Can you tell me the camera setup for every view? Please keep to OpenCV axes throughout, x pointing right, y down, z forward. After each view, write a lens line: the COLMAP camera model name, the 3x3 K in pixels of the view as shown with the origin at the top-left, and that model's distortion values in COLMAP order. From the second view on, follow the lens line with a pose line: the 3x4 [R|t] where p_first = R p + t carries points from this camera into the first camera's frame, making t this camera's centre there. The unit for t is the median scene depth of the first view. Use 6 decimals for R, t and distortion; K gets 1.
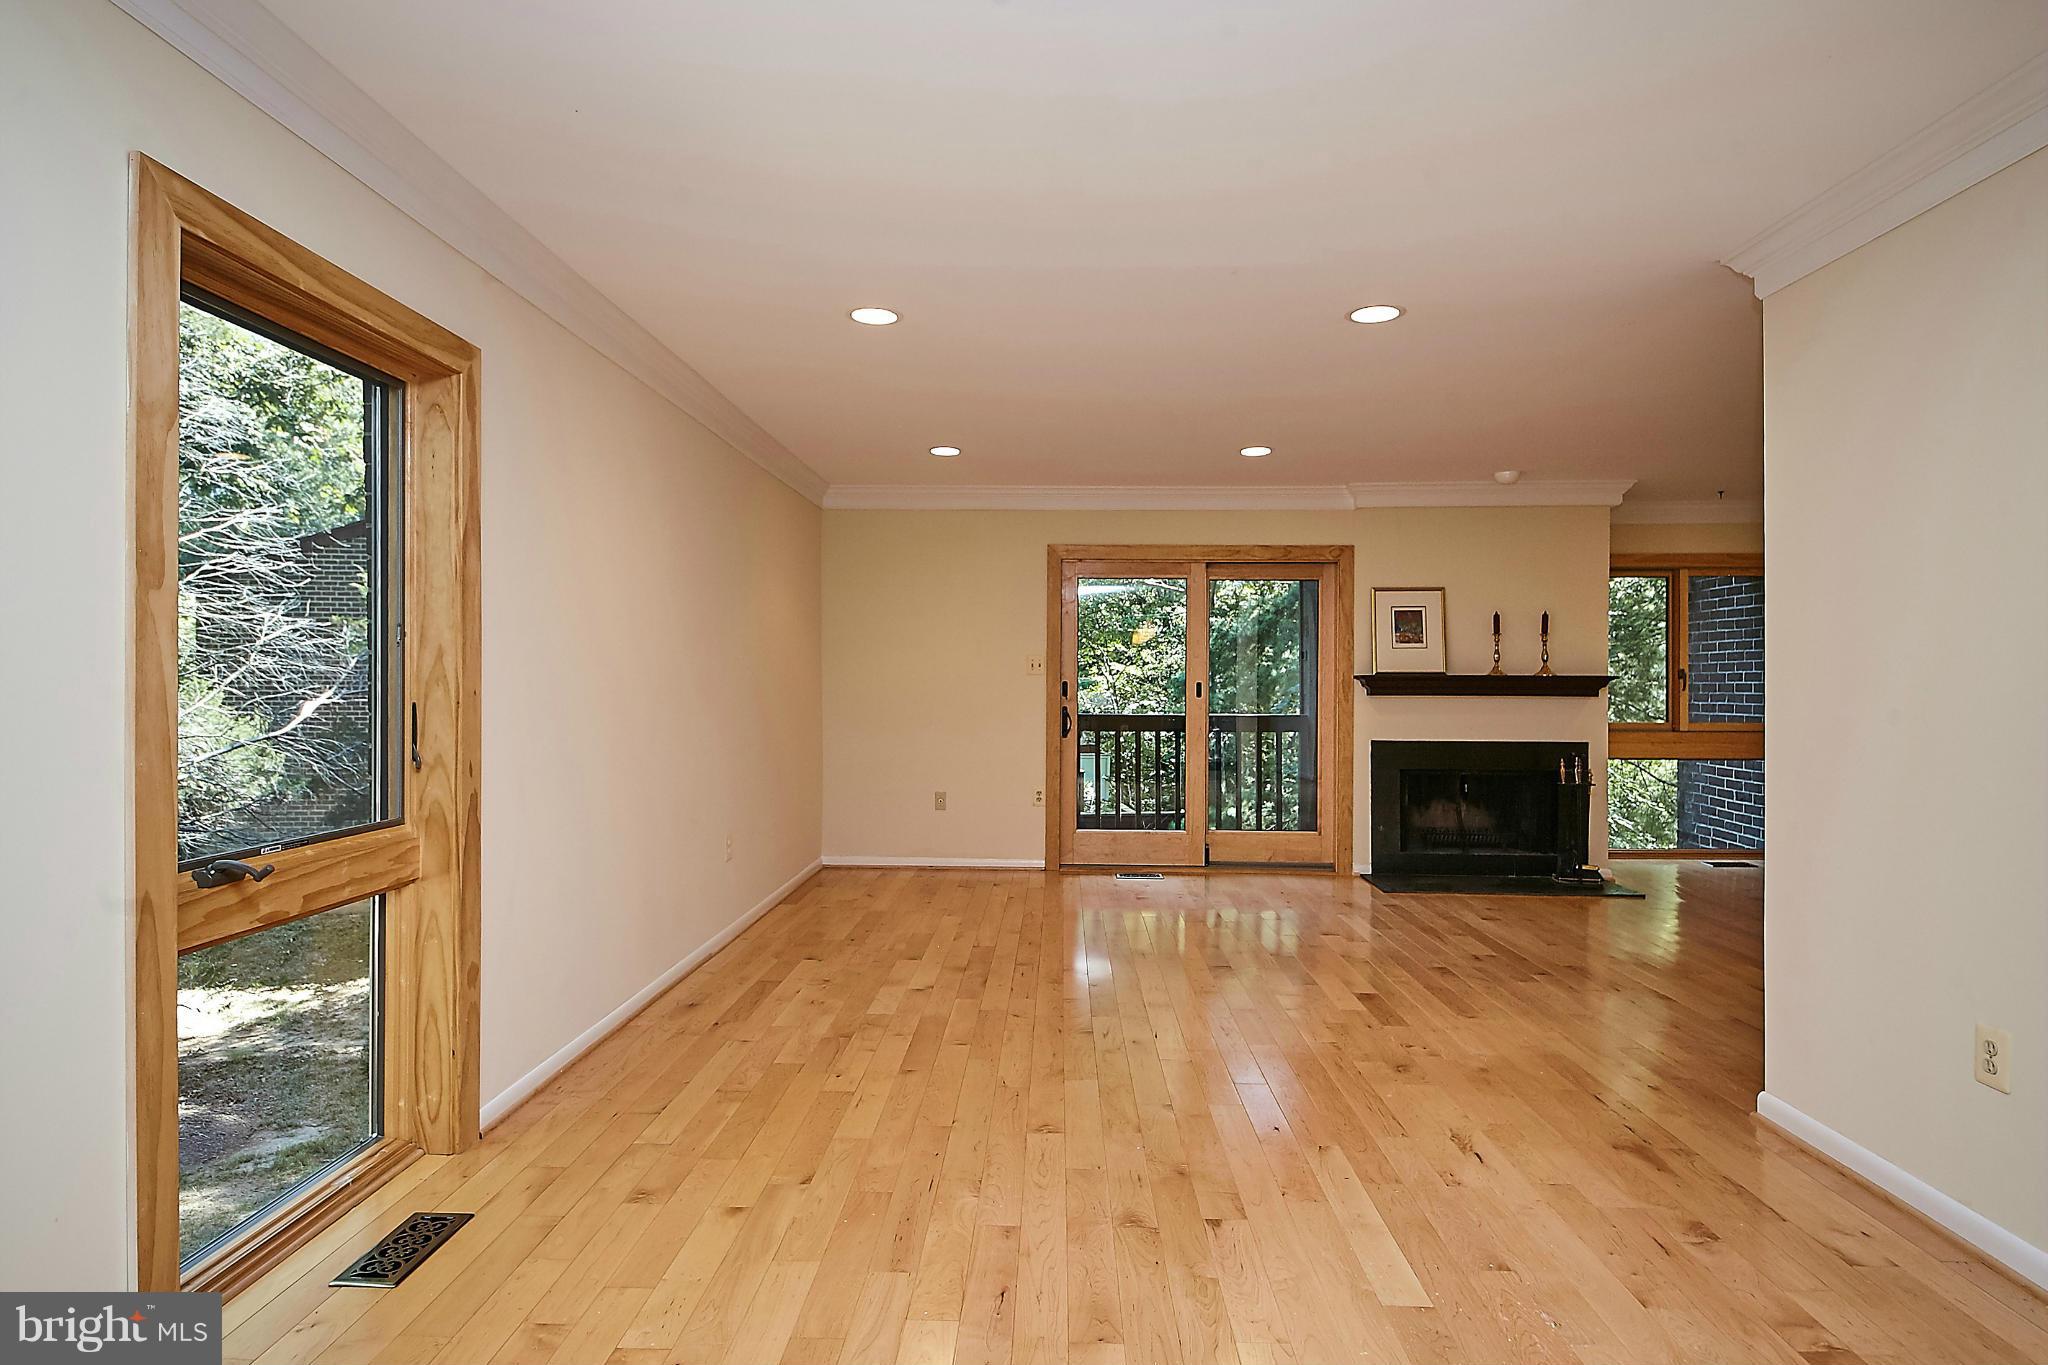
lens RADIAL K [[1066.0, 0, 1020.8], [0, 1066.0, 689.5], [0, 0, 1]] dist [0.066629, -0.058190]
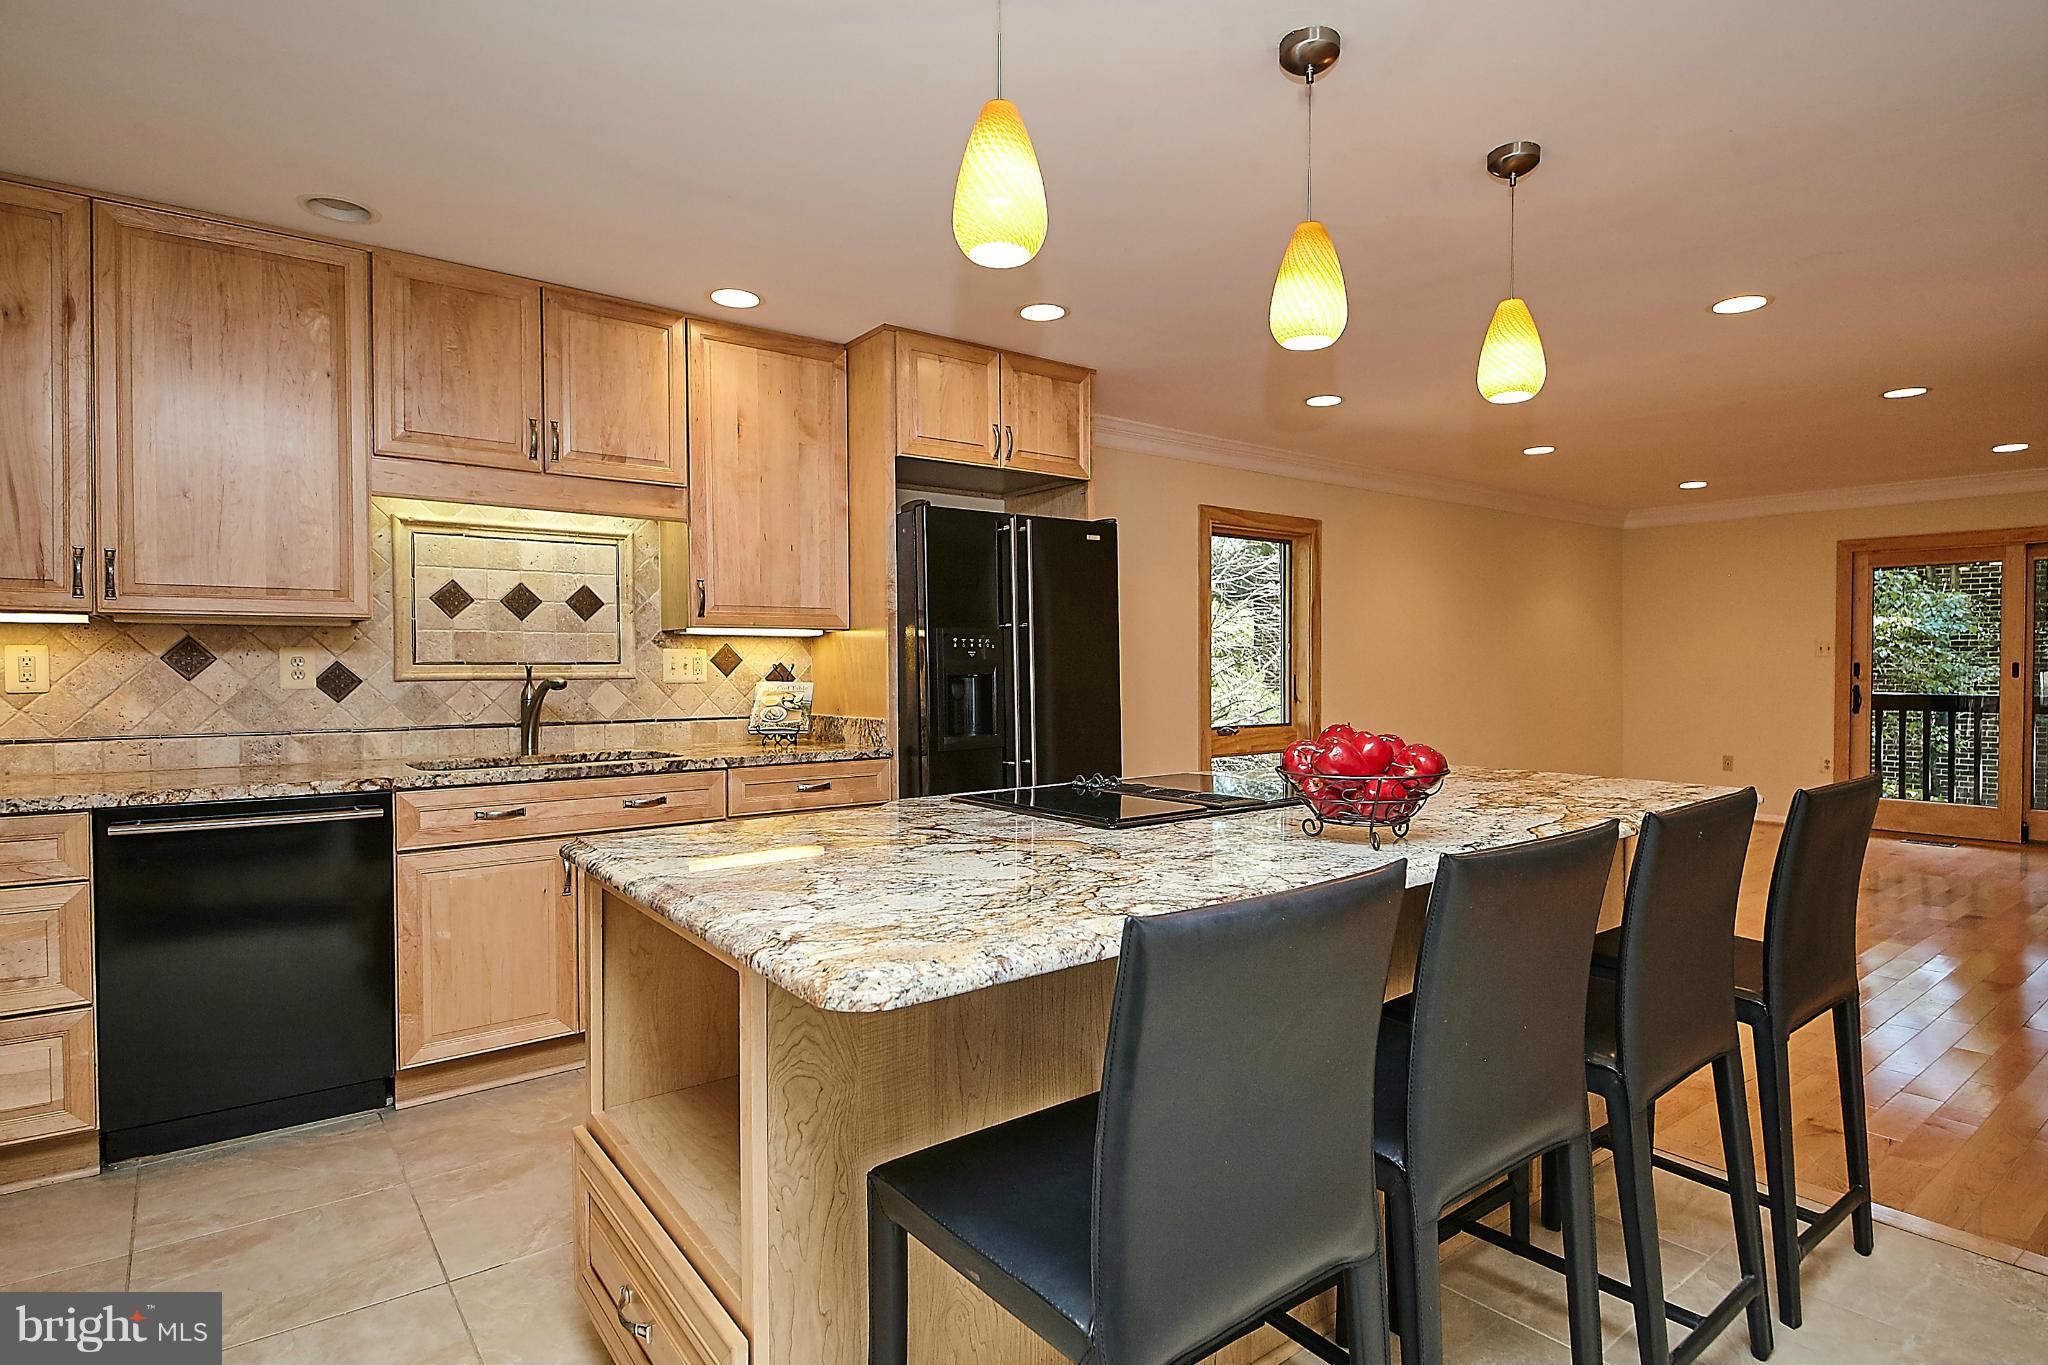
lens RADIAL K [[1139.3, 0, 1024.0], [0, 1139.3, 682.5], [0, 0, 1]] dist [0.003931, -0.000071]
pose [[0.650561, 0.005821, -0.759432, 0.380911], [-0.000532, 0.999974, 0.007210, 0.004829], [0.759454, -0.004286, 0.650547, -0.430536]]
